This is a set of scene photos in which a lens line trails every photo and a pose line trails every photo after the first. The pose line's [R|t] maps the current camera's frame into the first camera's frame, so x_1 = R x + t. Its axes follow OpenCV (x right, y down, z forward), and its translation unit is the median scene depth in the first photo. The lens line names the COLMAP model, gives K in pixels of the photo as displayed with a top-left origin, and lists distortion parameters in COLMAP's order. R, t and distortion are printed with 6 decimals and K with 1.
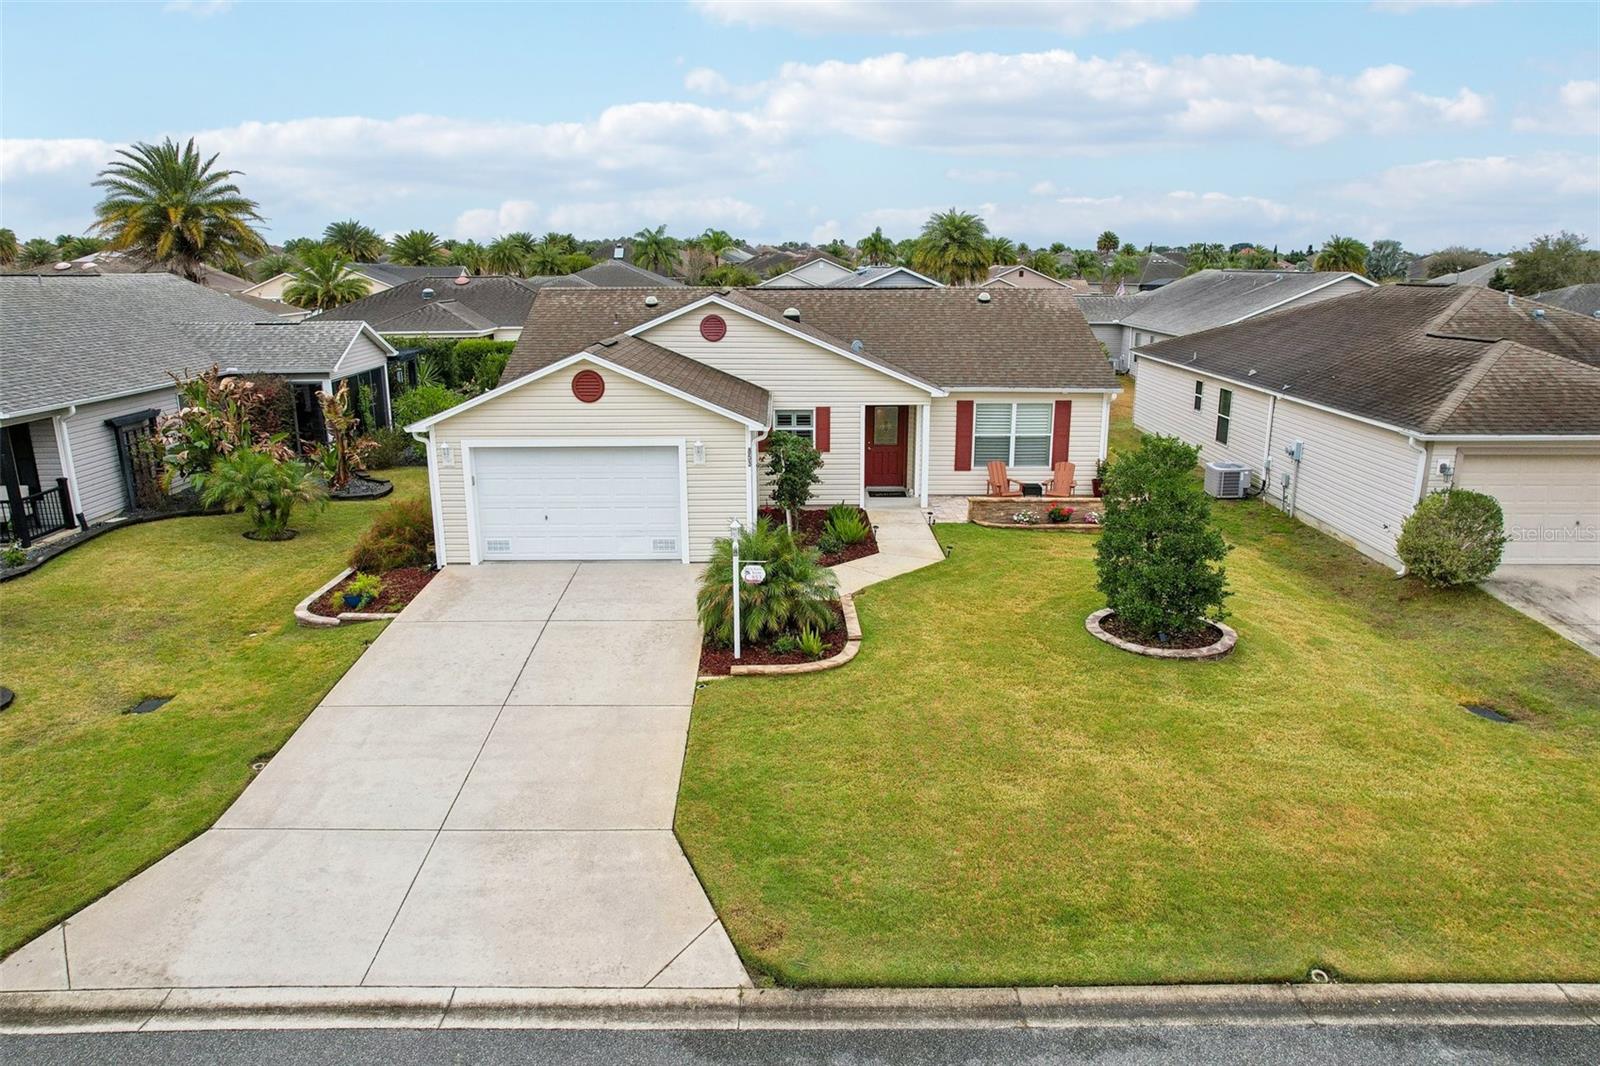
lens RADIAL K [[1034.6, 0, 800.0], [0, 1034.6, 533.0], [0, 0, 1]] dist [-0.077216, 0.068994]
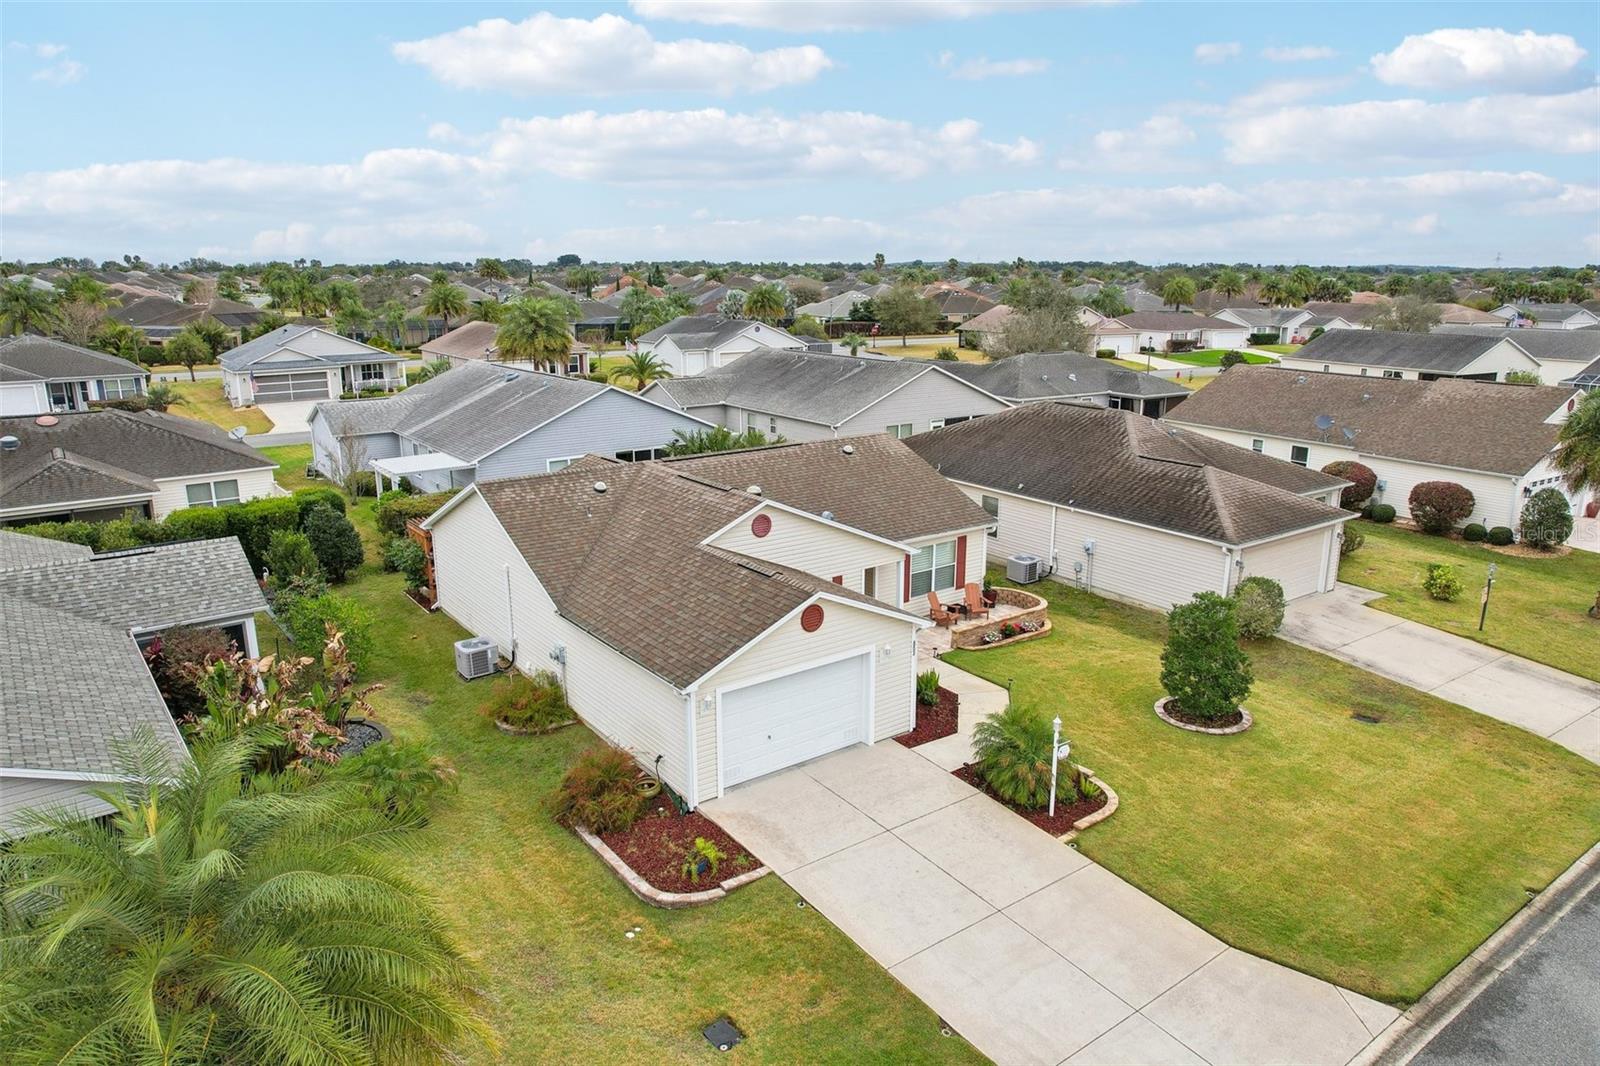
lens RADIAL K [[1034.6, 0, 800.0], [0, 1034.6, 533.0], [0, 0, 1]] dist [-0.077216, 0.068994]
pose [[0.813733, -0.143673, 0.563202, -0.816379], [0.148187, 0.988229, 0.037993, -0.271062], [-0.562031, 0.052543, 0.825446, 0.055471]]
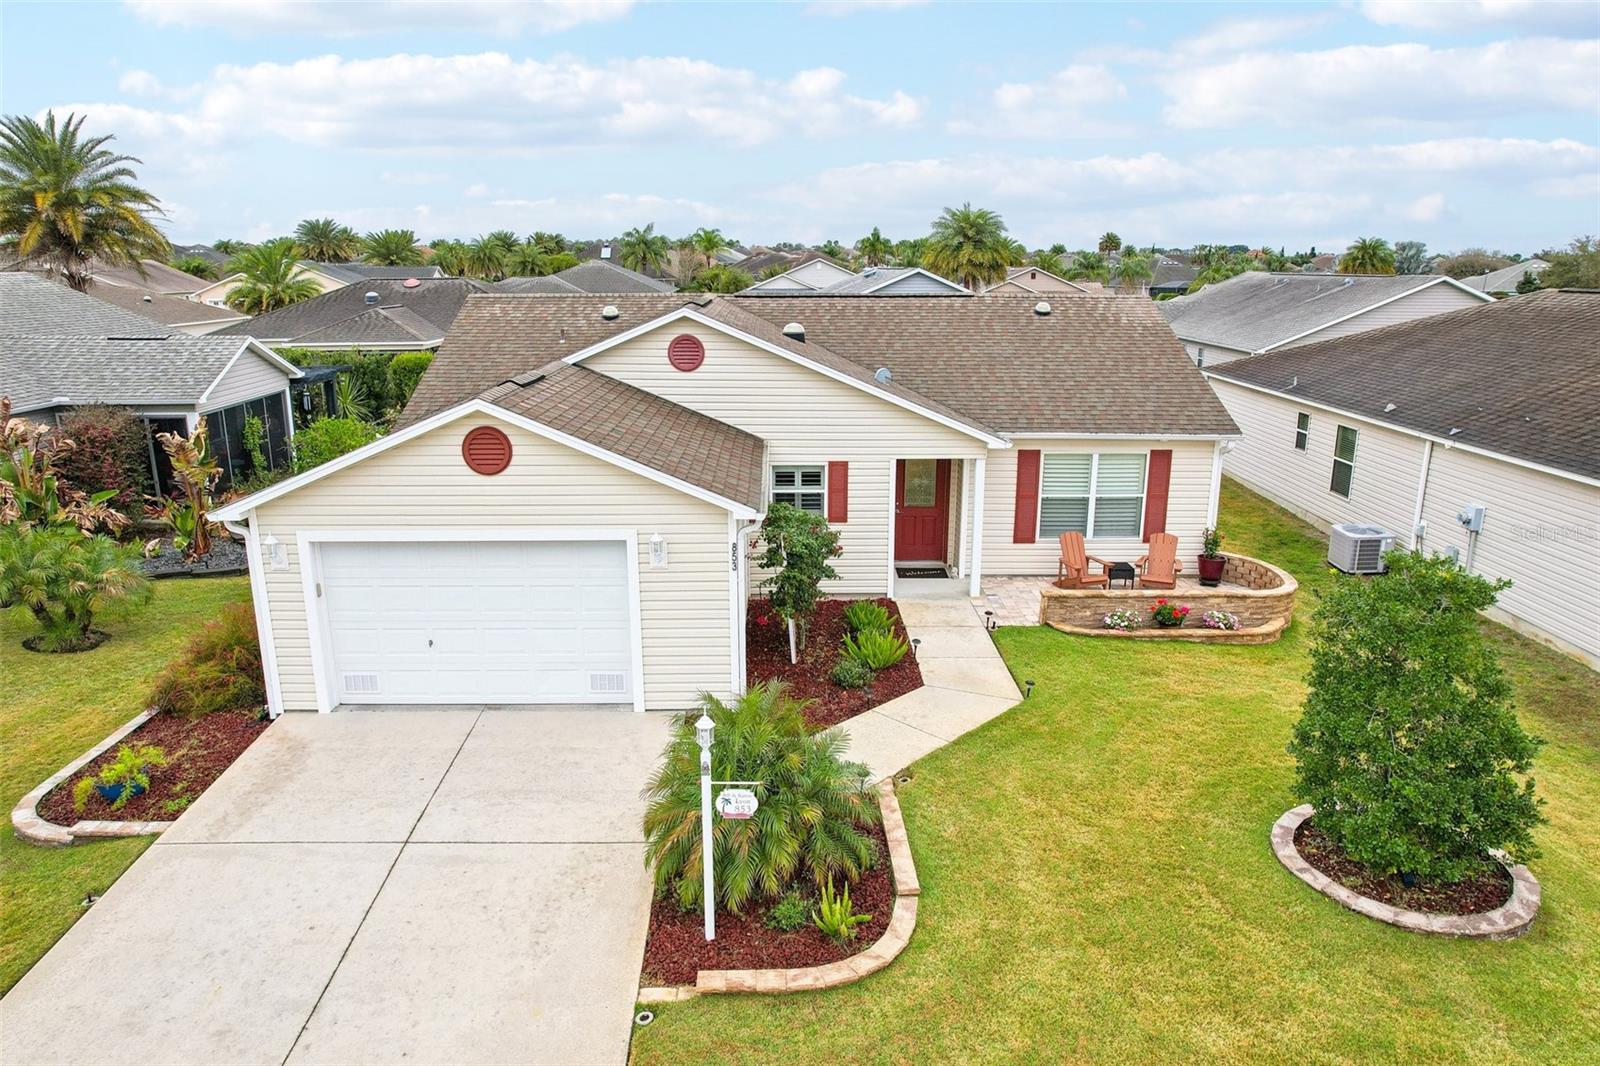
lens RADIAL K [[1034.6, 0, 800.0], [0, 1034.6, 533.0], [0, 0, 1]] dist [-0.077216, 0.068994]
pose [[0.999981, 0.001152, 0.006008, -0.010730], [-0.001147, 0.999999, -0.000868, -0.086802], [-0.006009, 0.000862, 0.999982, 0.335280]]
